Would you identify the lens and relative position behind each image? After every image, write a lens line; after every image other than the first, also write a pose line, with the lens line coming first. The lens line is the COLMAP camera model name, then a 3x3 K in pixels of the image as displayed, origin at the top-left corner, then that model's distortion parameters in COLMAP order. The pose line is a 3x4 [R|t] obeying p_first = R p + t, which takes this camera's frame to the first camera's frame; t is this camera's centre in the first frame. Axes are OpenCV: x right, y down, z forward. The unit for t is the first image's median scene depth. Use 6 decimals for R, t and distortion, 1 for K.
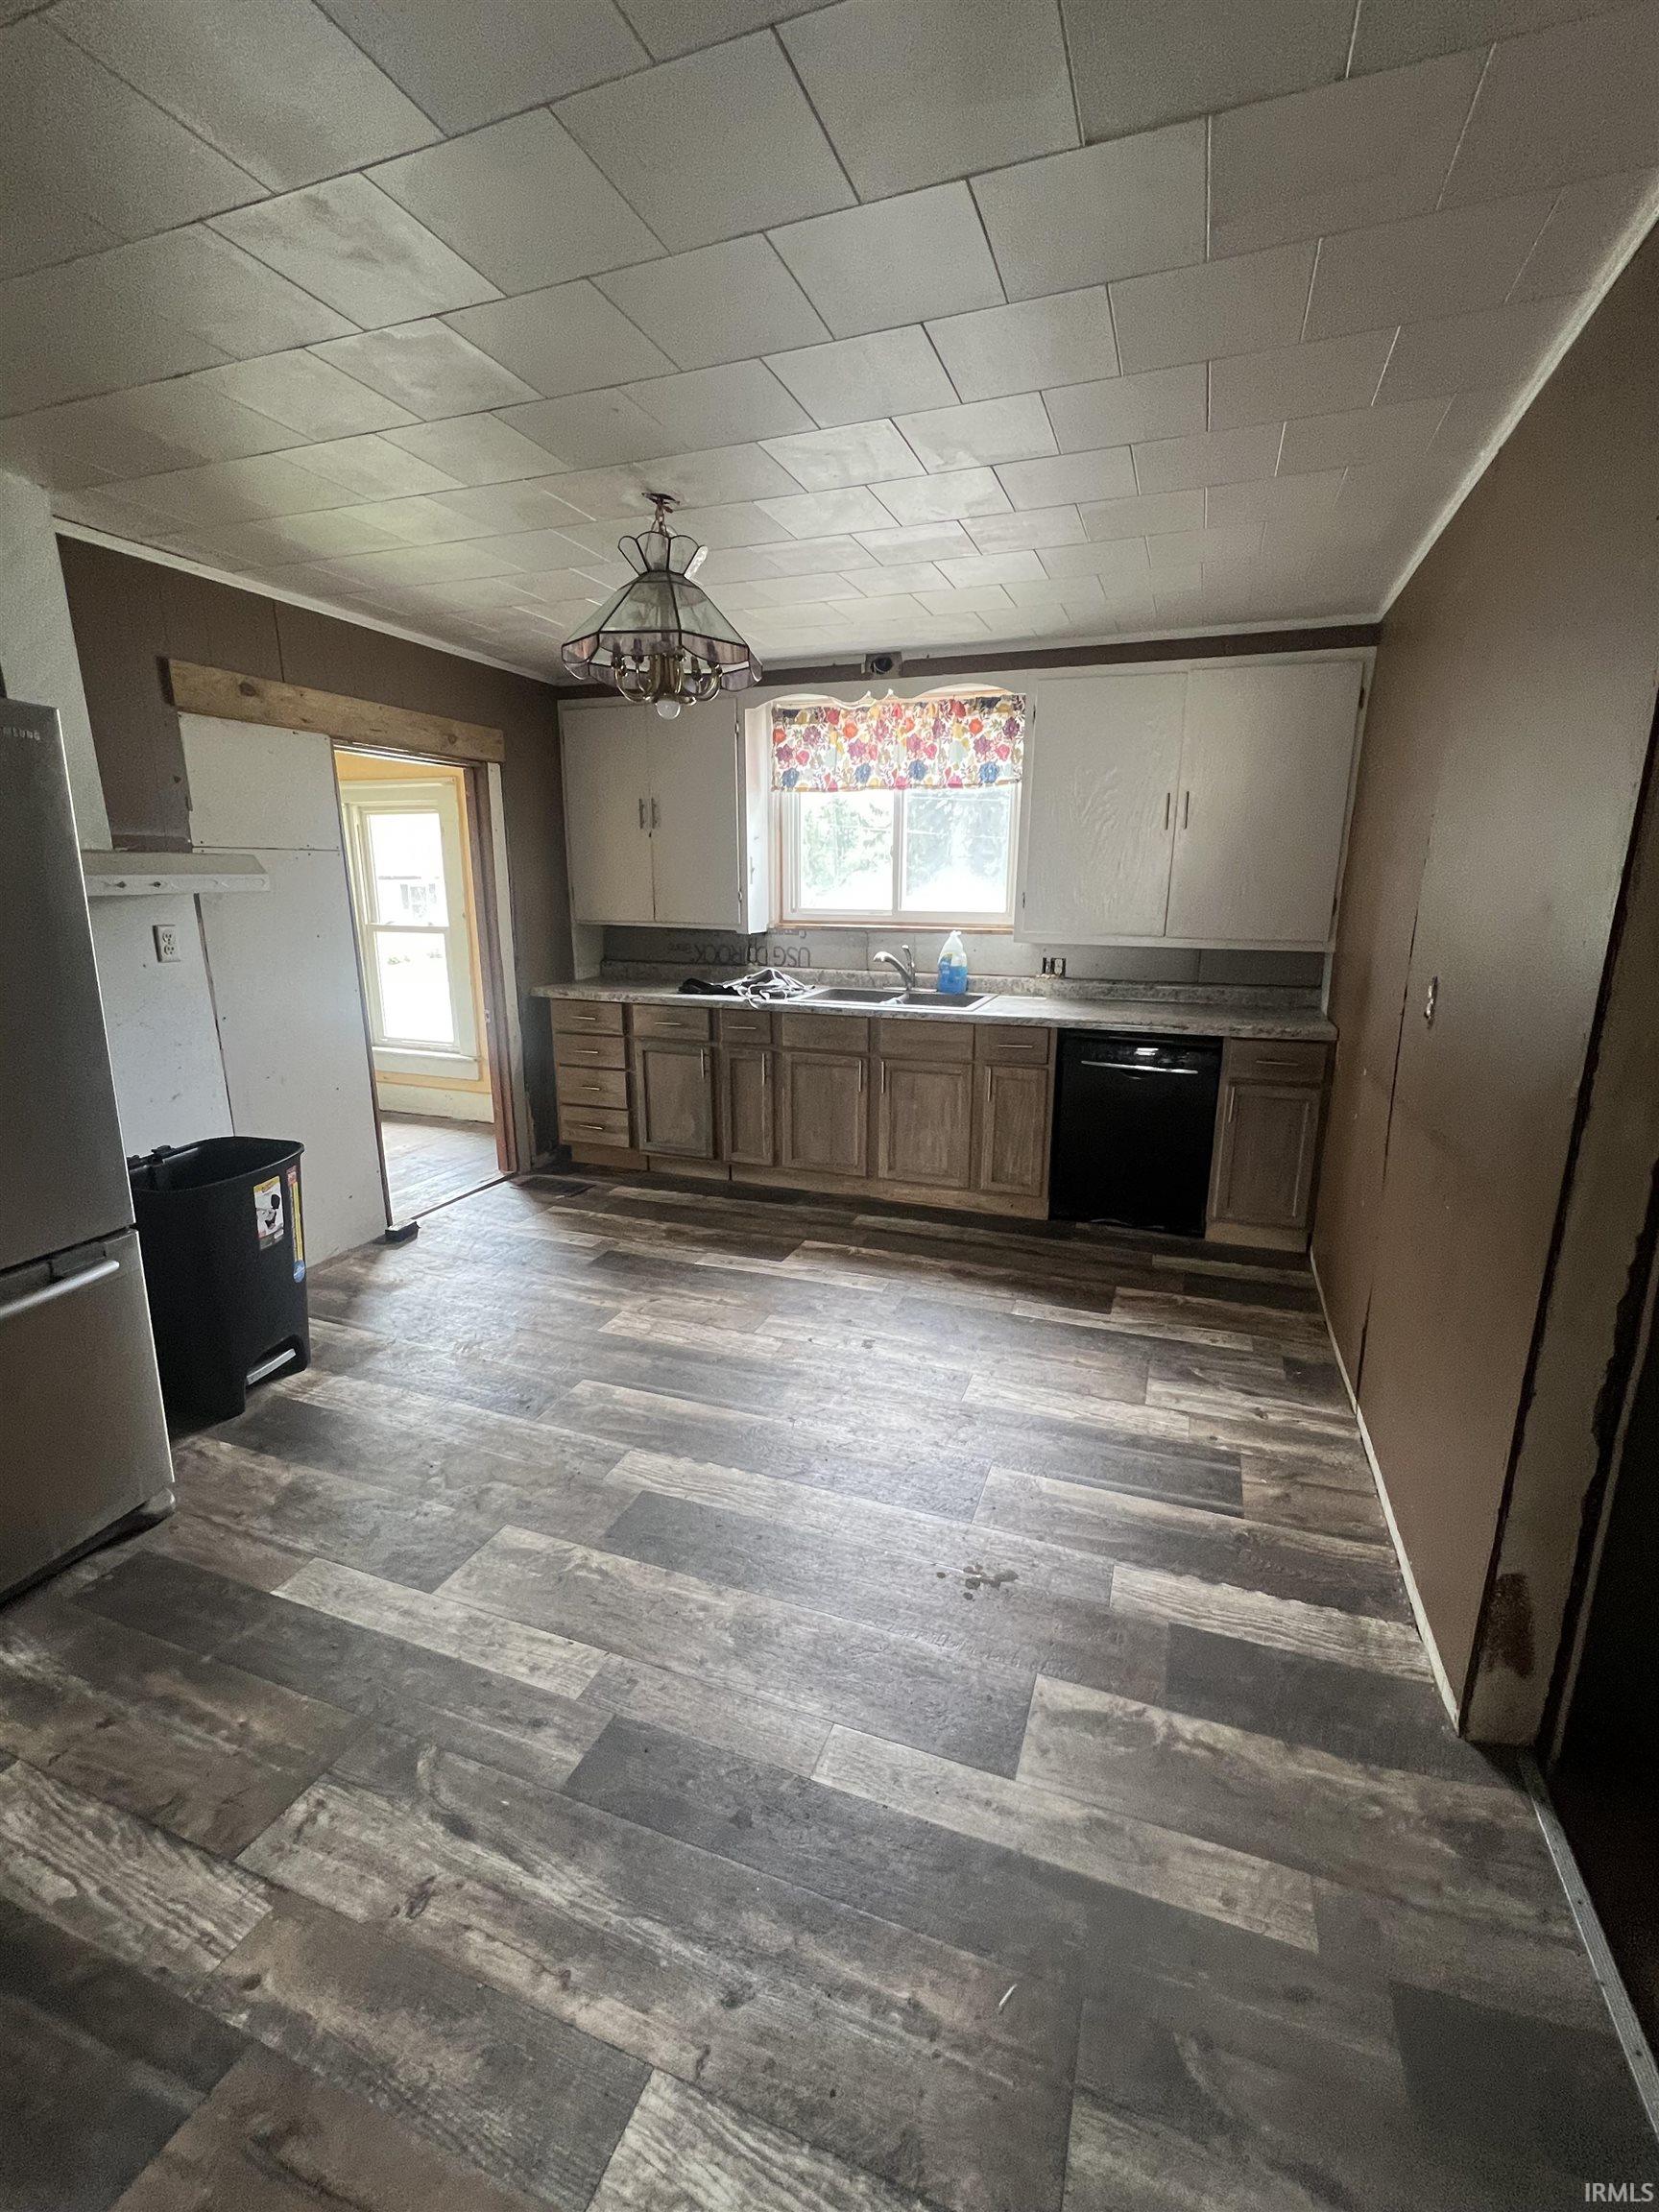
lens RADIAL K [[953.9, 0, 832.1], [0, 953.9, 1106.3], [0, 0, 1]] dist [0.001509, -0.000663]
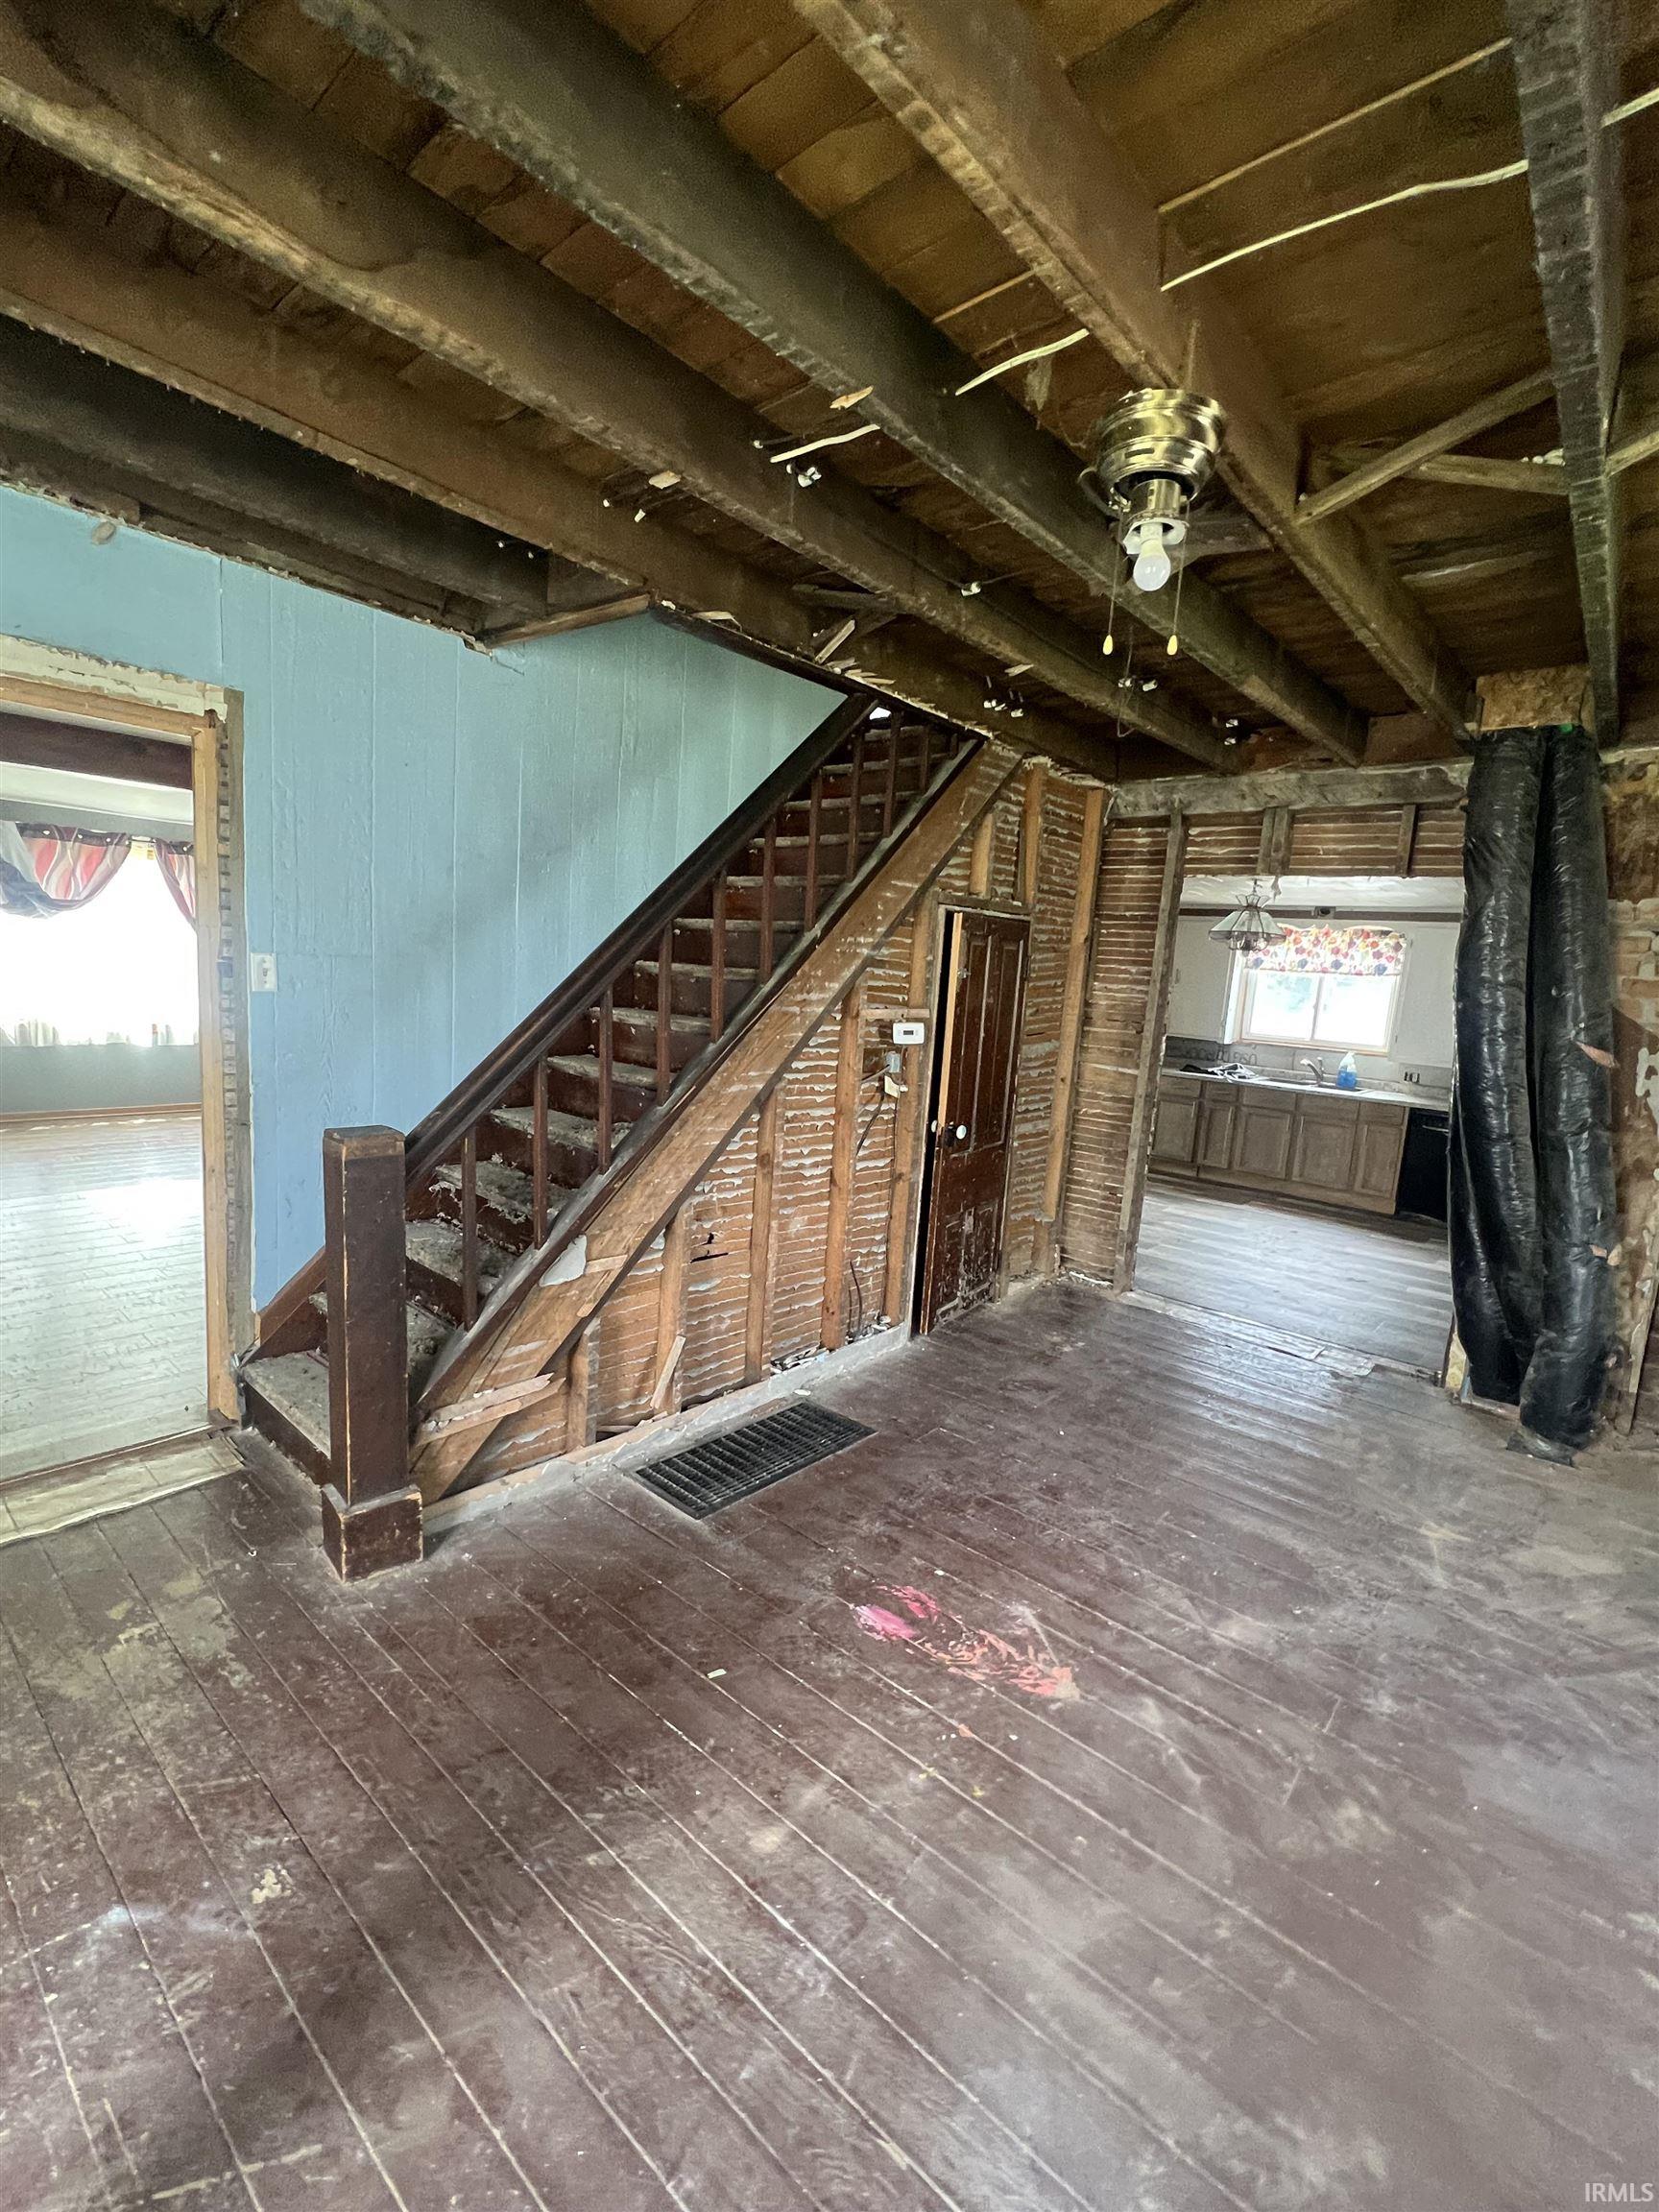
lens RADIAL K [[953.9, 0, 829.6], [0, 953.9, 1102.5], [0, 0, 1]] dist [0.001509, -0.000663]
pose [[0.937670, 0.107712, -0.330413, -0.194631], [-0.144784, 0.985394, -0.089648, 0.219923], [0.315930, 0.131899, 0.939569, -1.021826]]
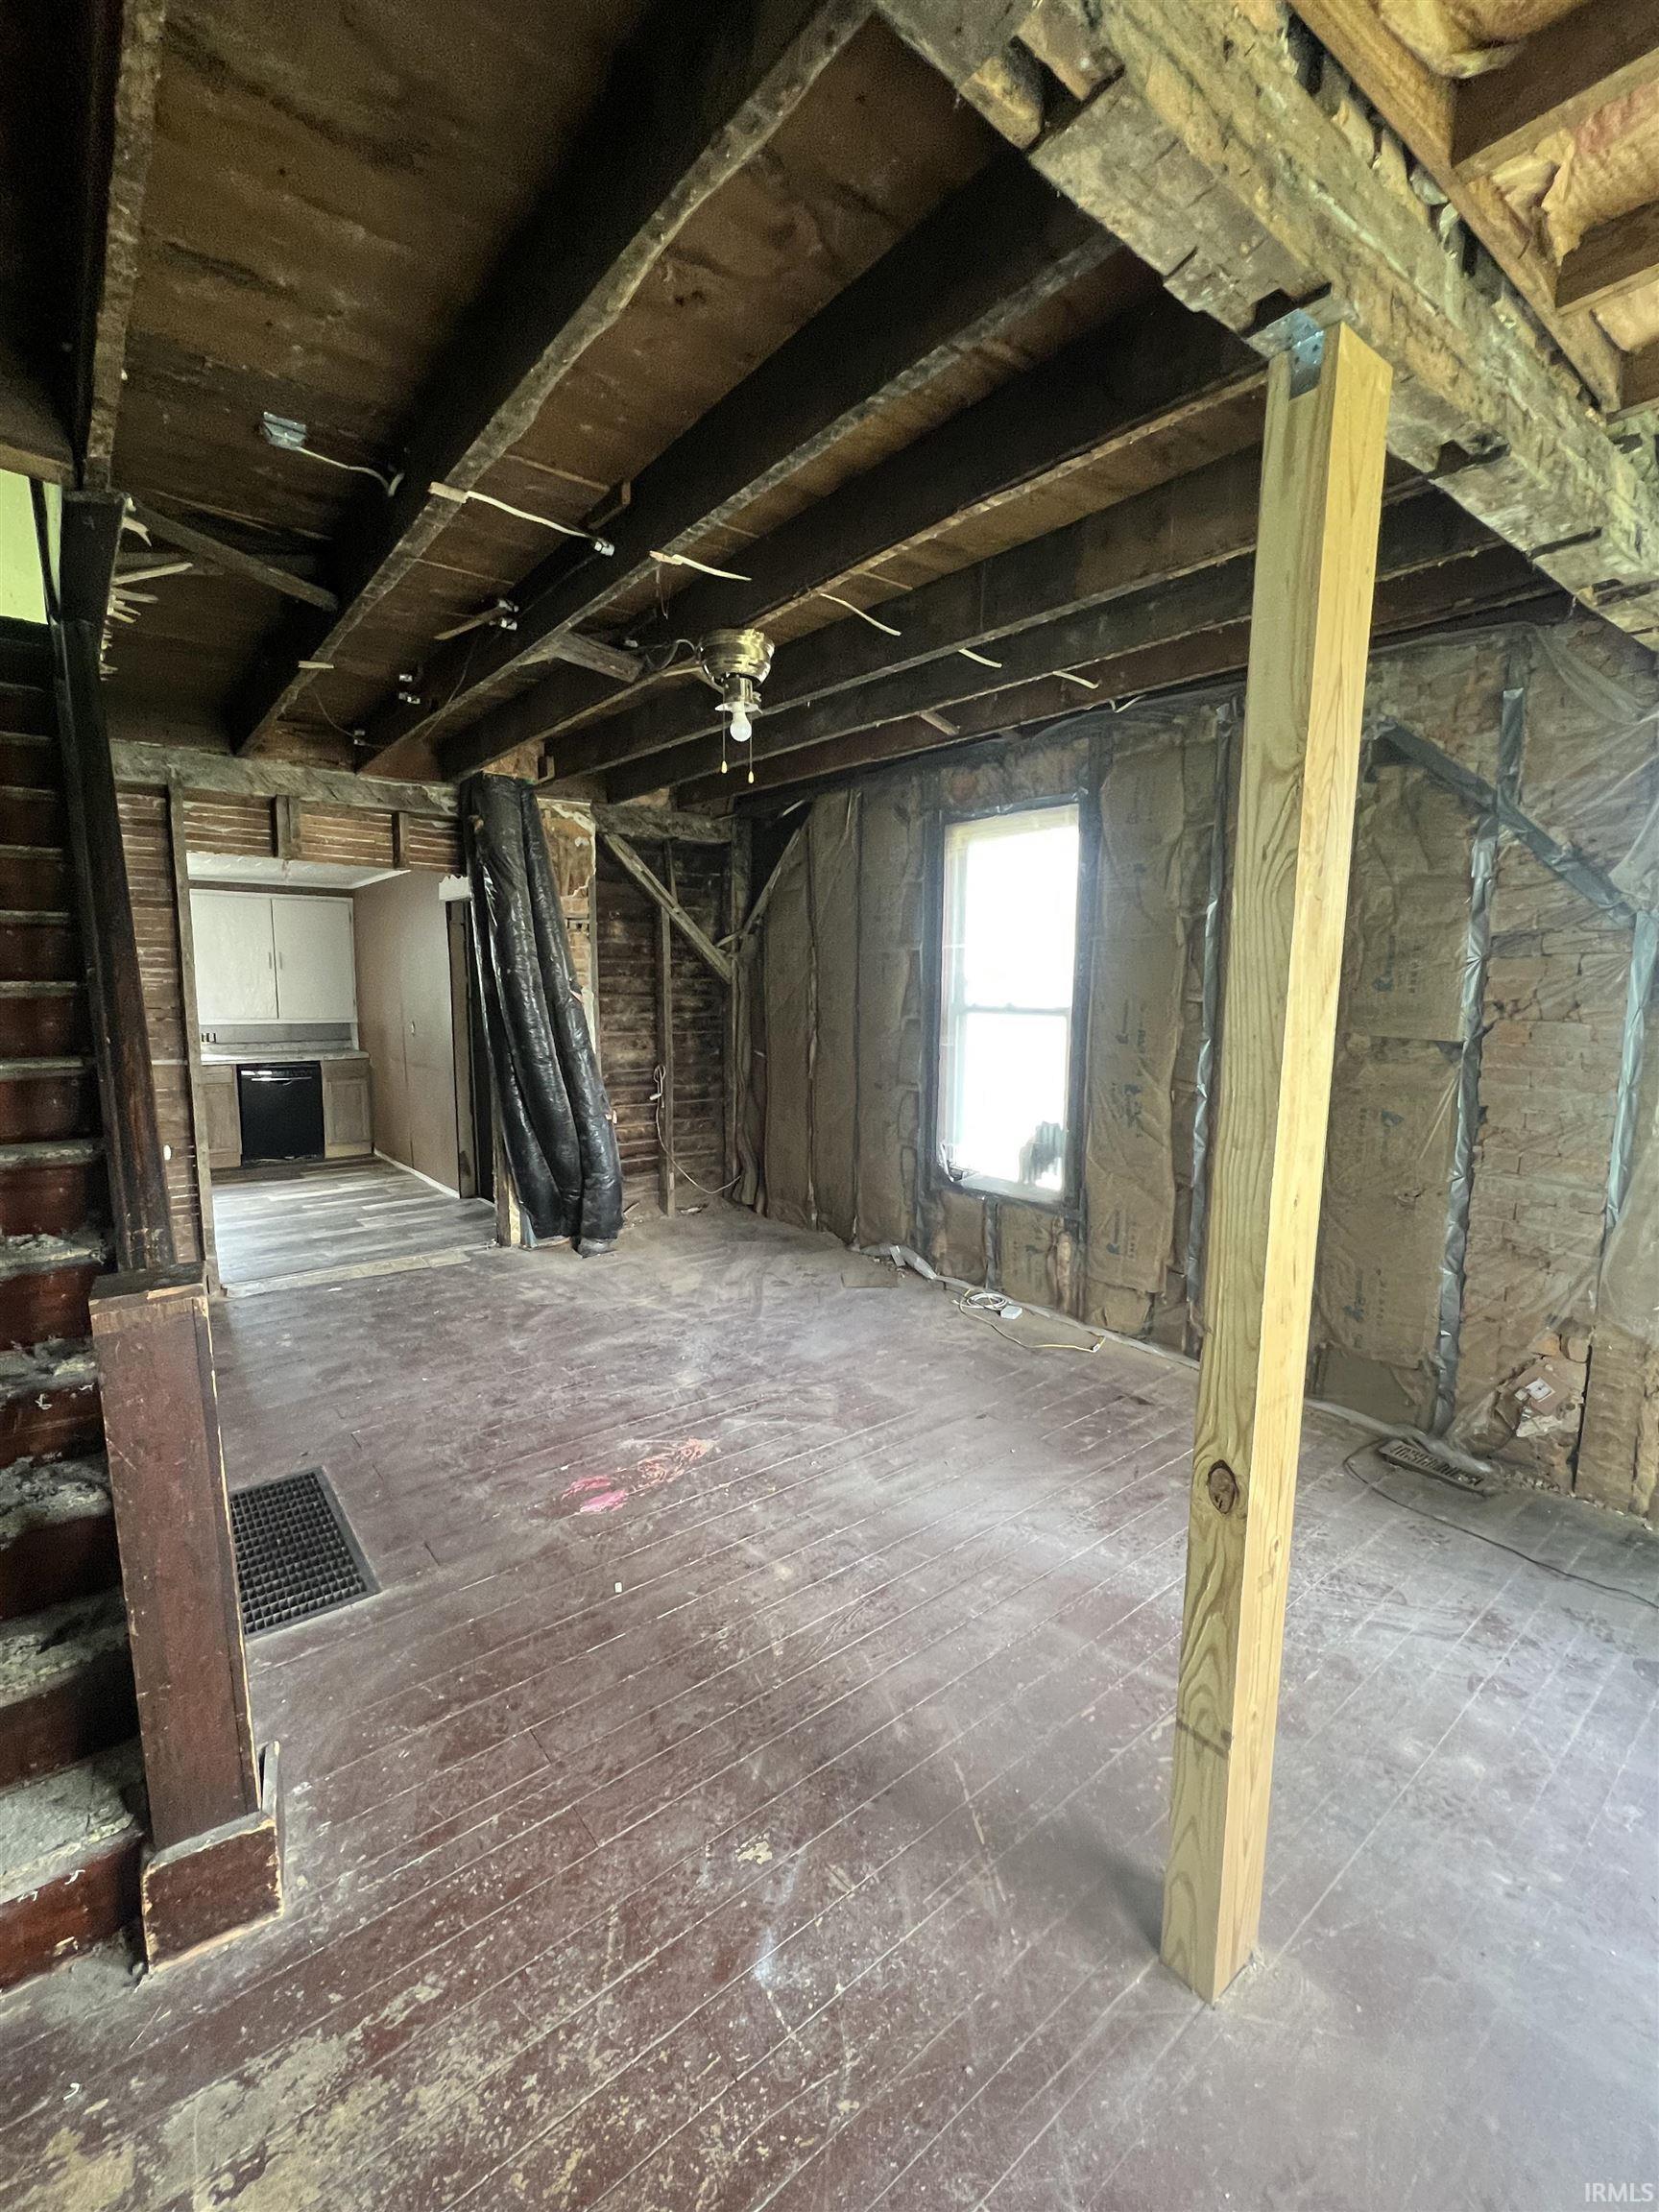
lens RADIAL K [[953.9, 0, 831.5], [0, 953.9, 1106.7], [0, 0, 1]] dist [0.001509, -0.000663]
pose [[0.509775, -0.114888, 0.852602, -0.773643], [0.199354, 0.979843, 0.012839, 0.208833], [-0.836892, 0.163425, 0.522403, -0.993167]]
